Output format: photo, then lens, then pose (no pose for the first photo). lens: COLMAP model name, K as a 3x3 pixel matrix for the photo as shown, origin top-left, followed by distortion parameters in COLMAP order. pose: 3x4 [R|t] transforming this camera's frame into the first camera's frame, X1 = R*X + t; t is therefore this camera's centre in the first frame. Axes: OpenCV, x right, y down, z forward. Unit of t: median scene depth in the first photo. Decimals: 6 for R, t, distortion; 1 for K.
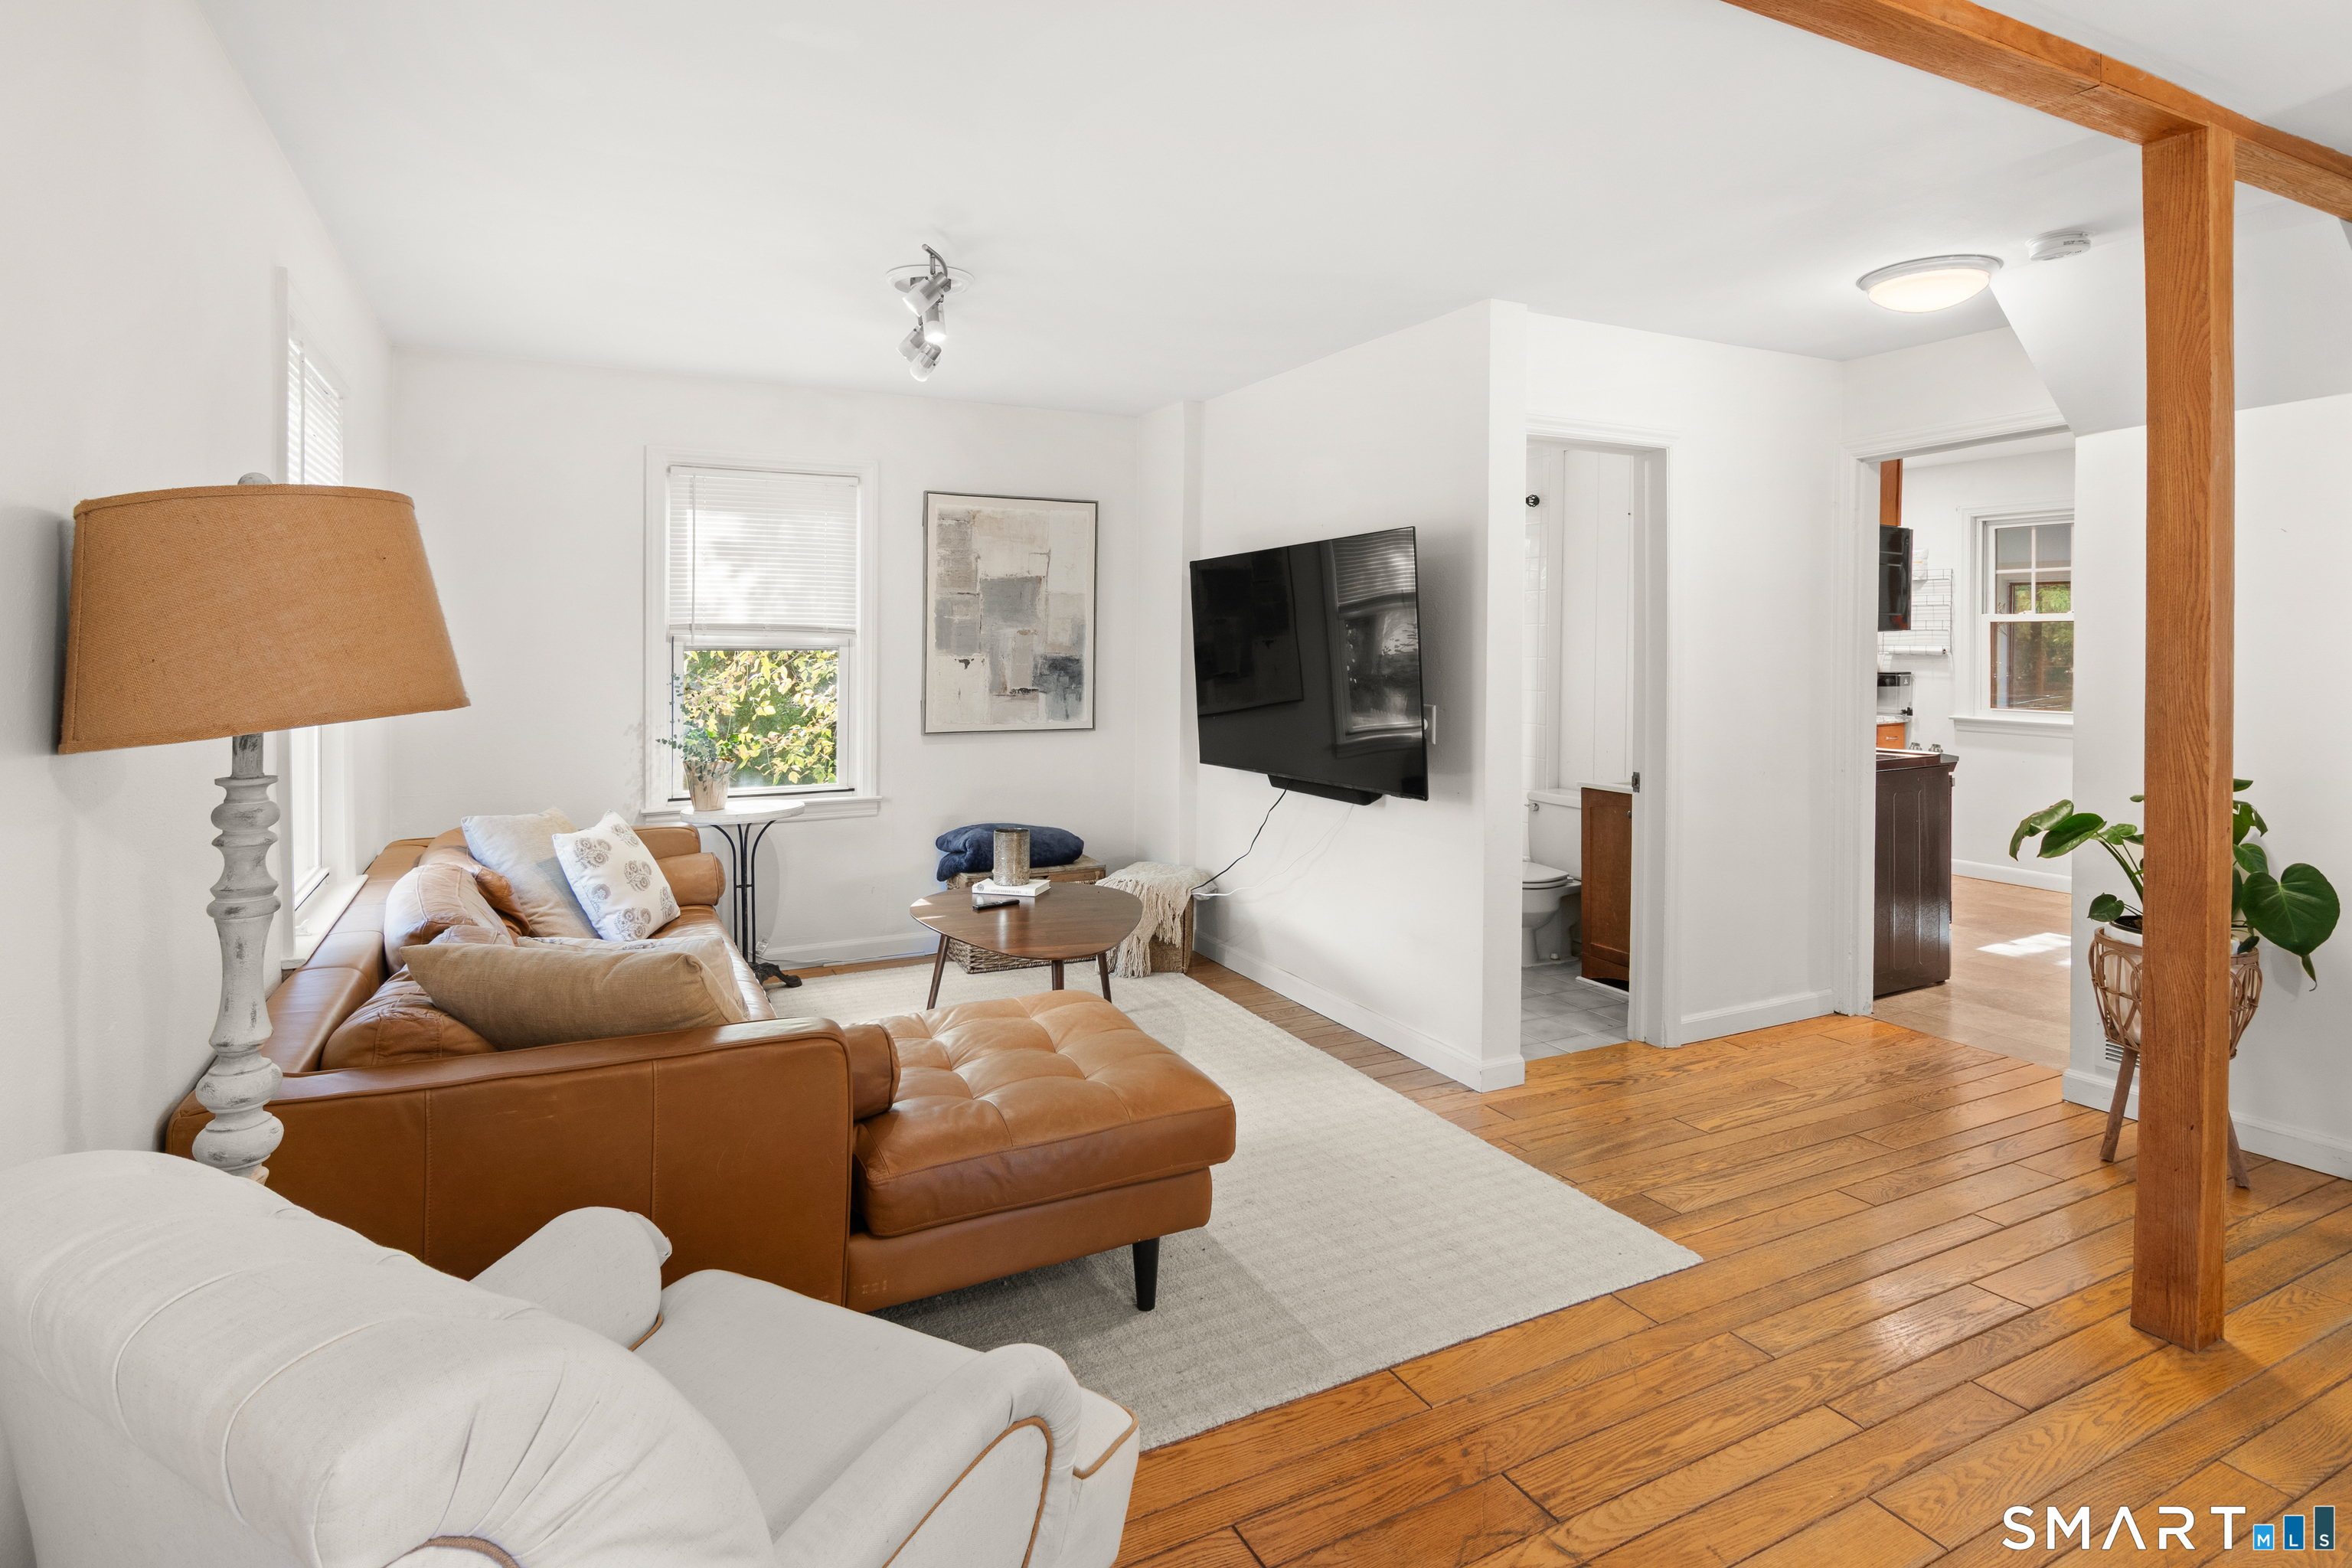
lens RADIAL K [[1198.3, 0, 1169.7], [0, 1198.3, 646.9], [0, 0, 1]] dist [-0.001405, -0.001335]
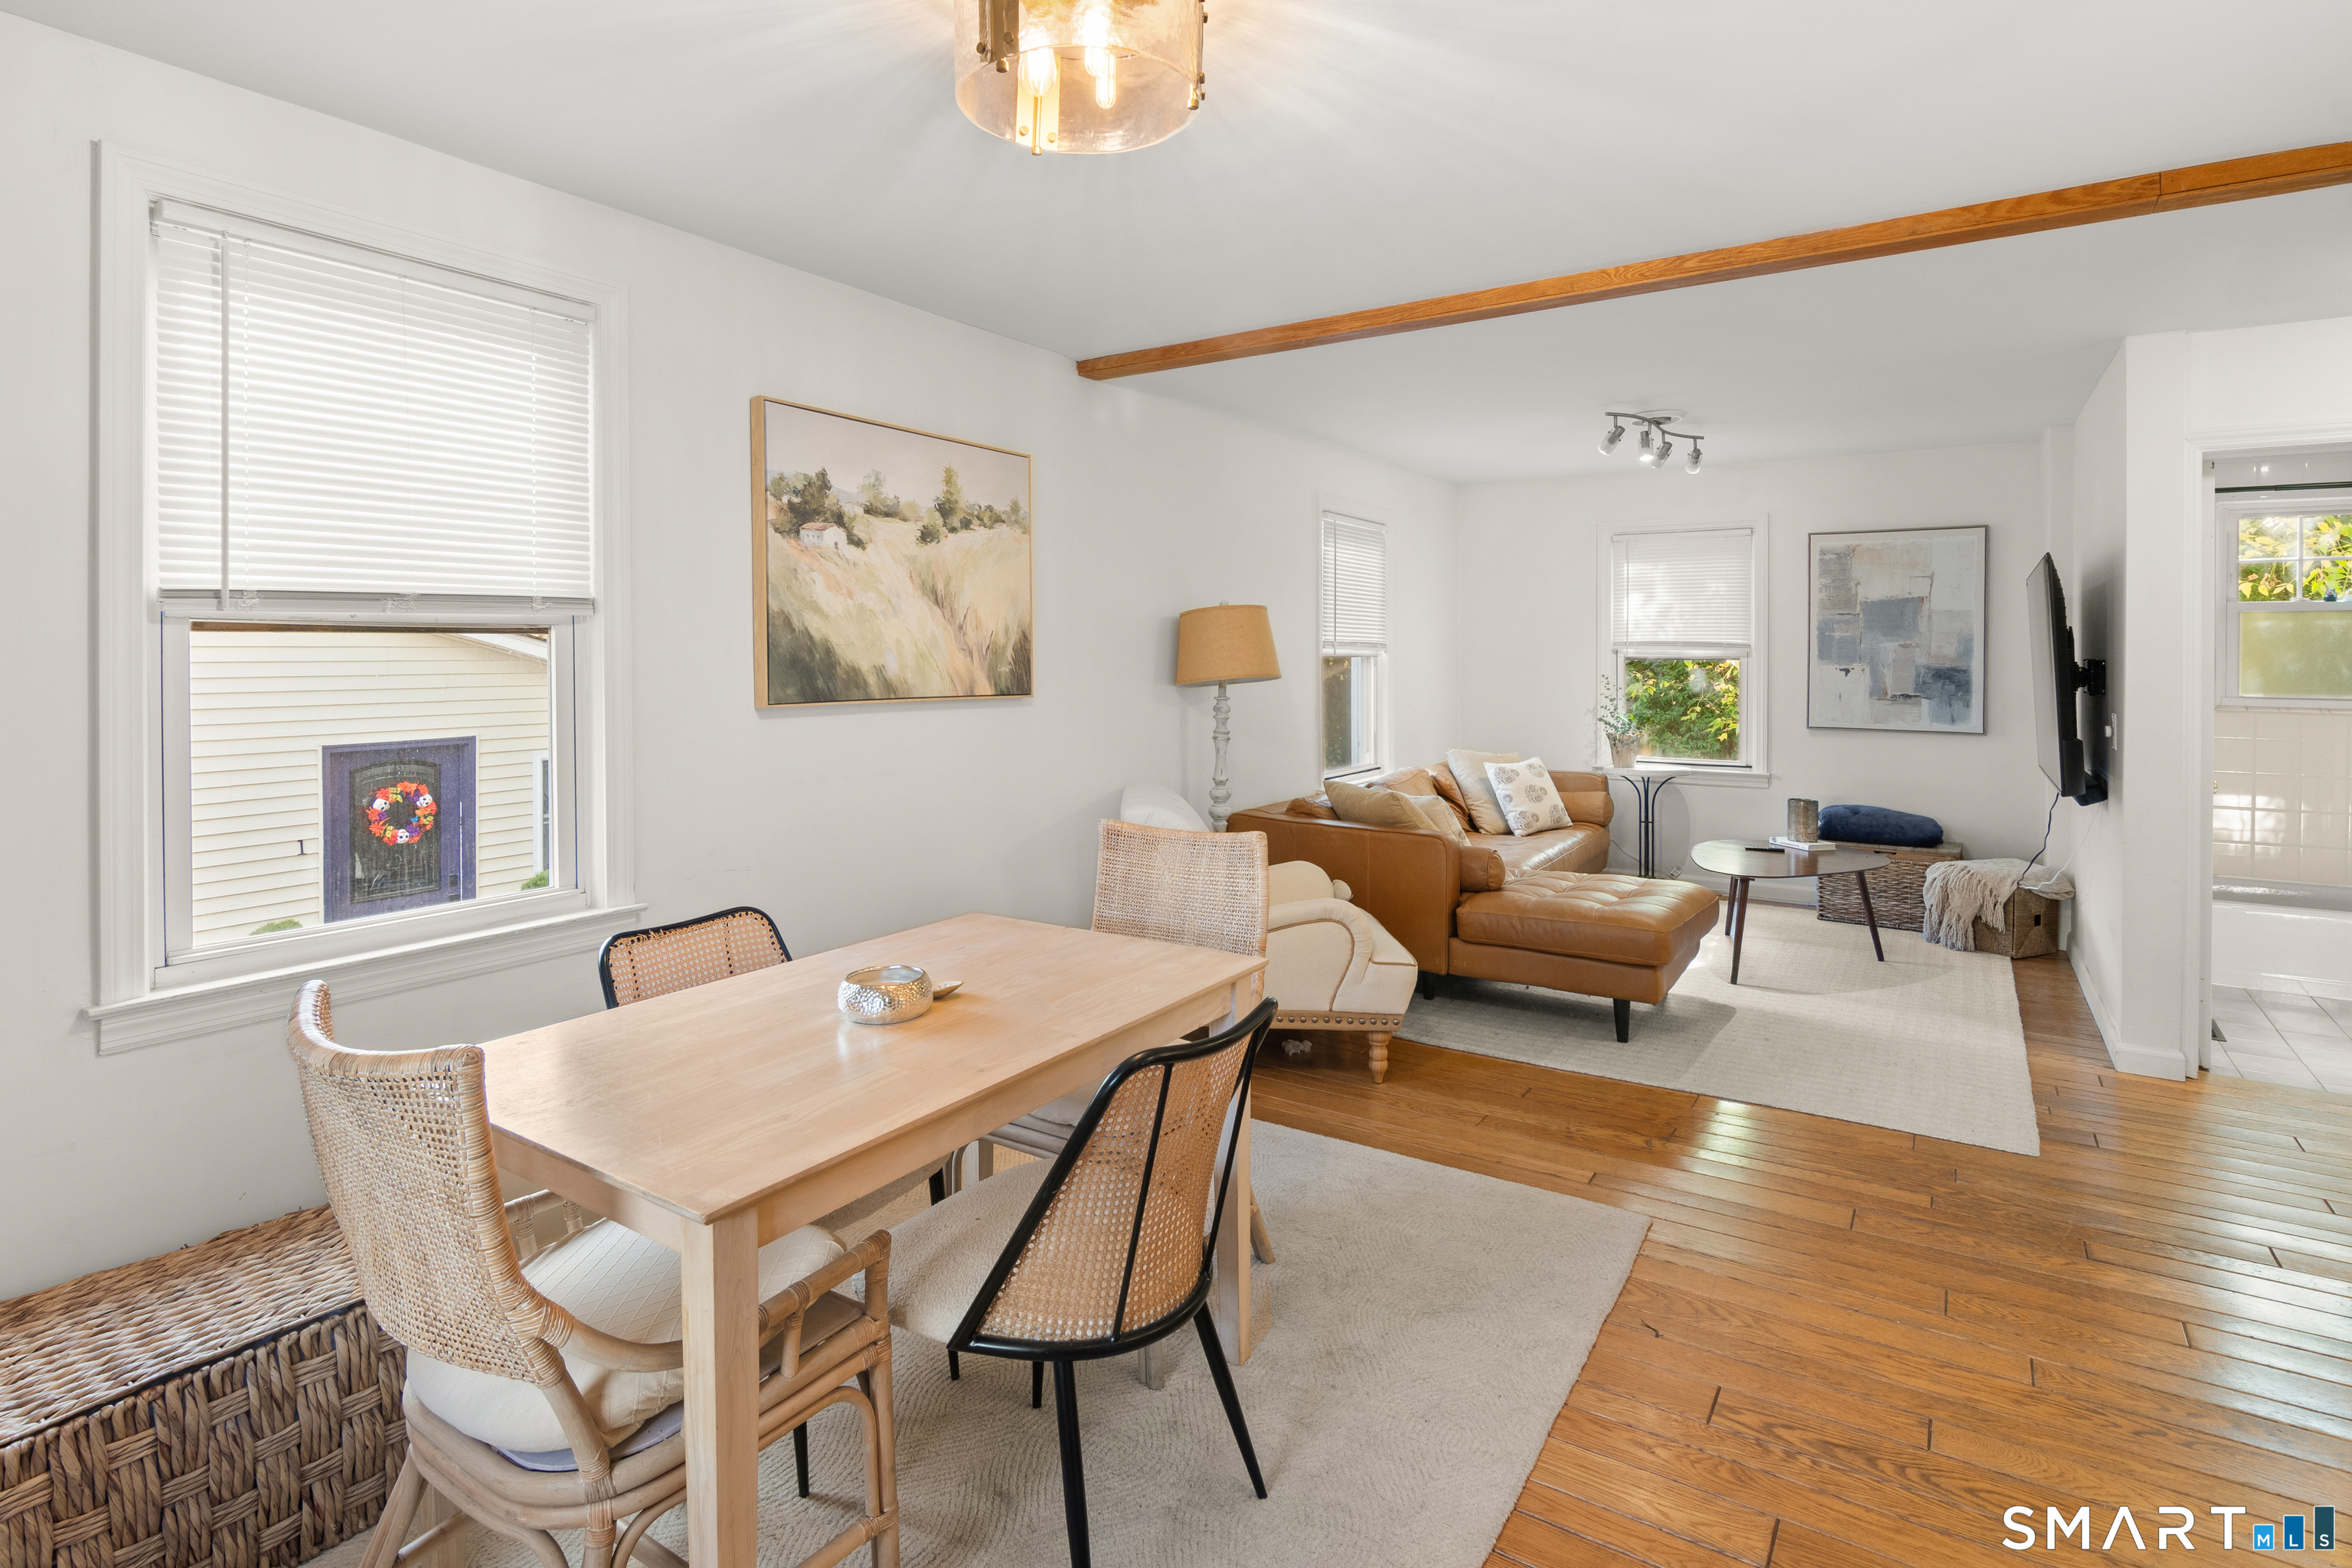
lens RADIAL K [[1188.5, 0, 1171.7], [0, 1188.5, 662.3], [0, 0, 1]] dist [-0.001263, -0.000362]
pose [[0.495388, 0.006581, -0.868647, 0.571049], [-0.003981, 0.999978, 0.005305, 0.000631], [0.868663, 0.000830, 0.495403, -0.200650]]
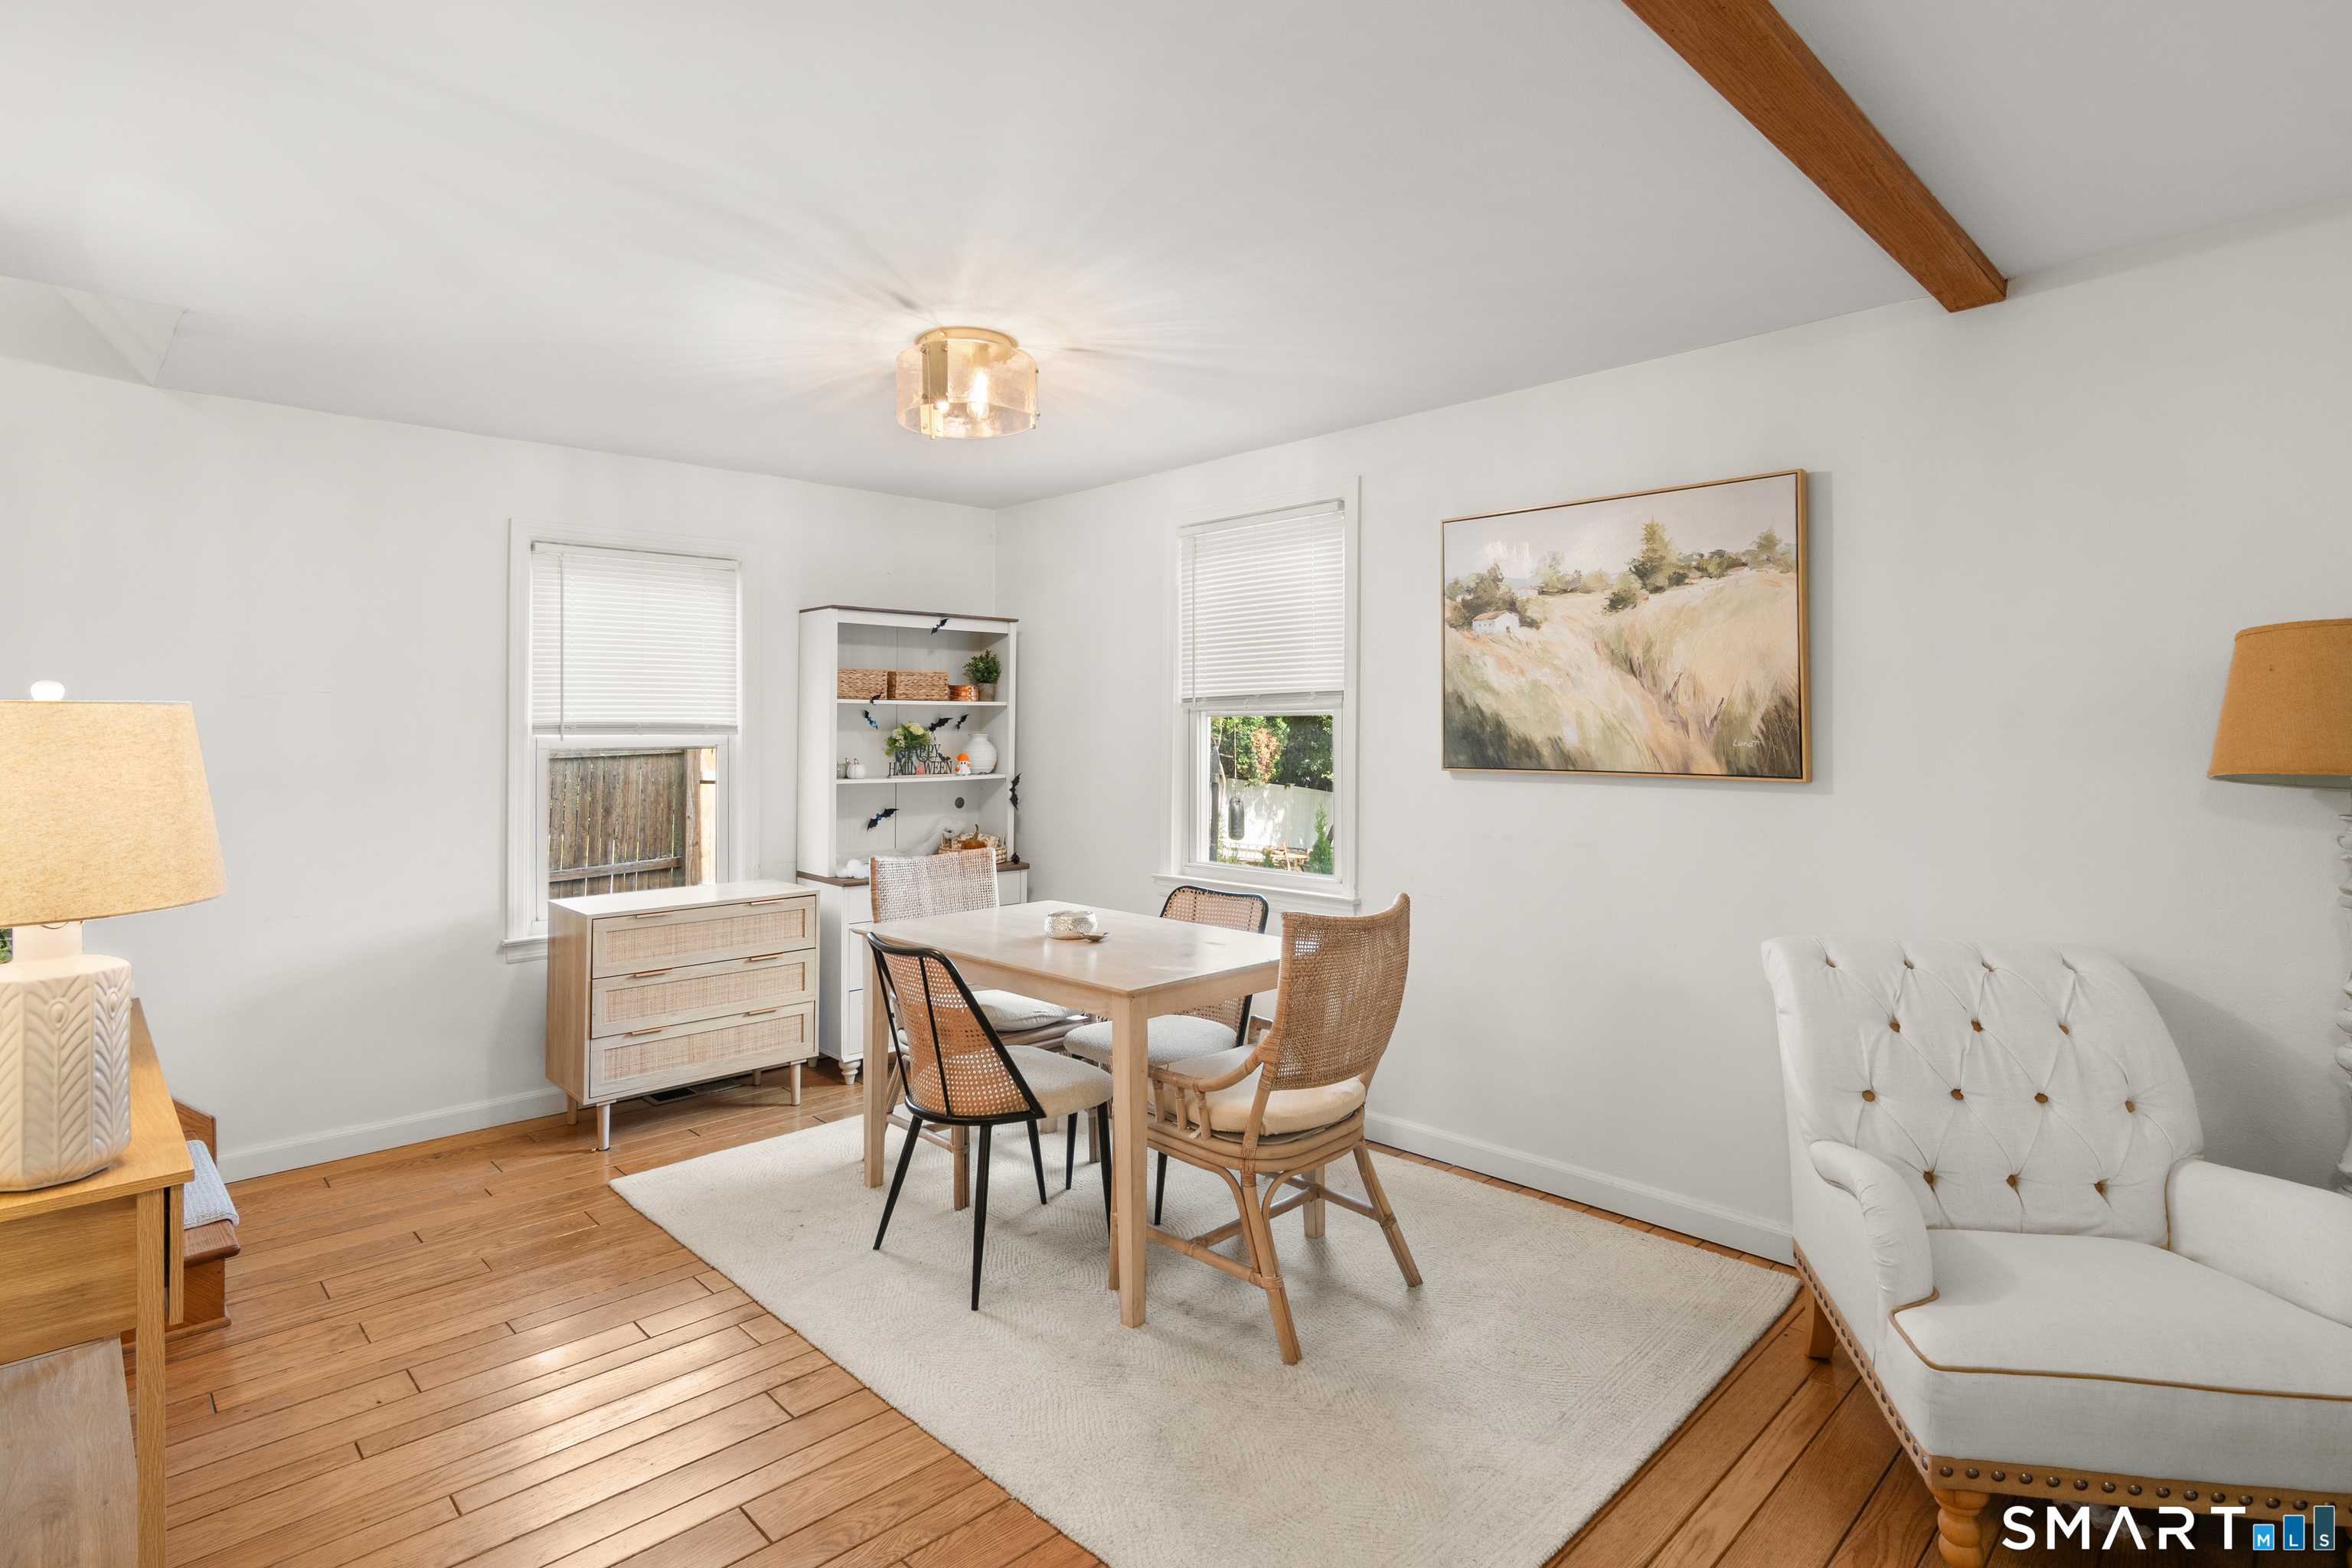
lens RADIAL K [[1160.2, 0, 1165.0], [0, 1160.2, 686.7], [0, 0, 1]] dist [0.000072, -0.010897]
pose [[-0.952979, -0.004956, -0.302996, 0.327012], [0.004241, 0.999550, -0.029687, -0.004092], [0.303007, -0.029576, -0.952529, 0.580931]]
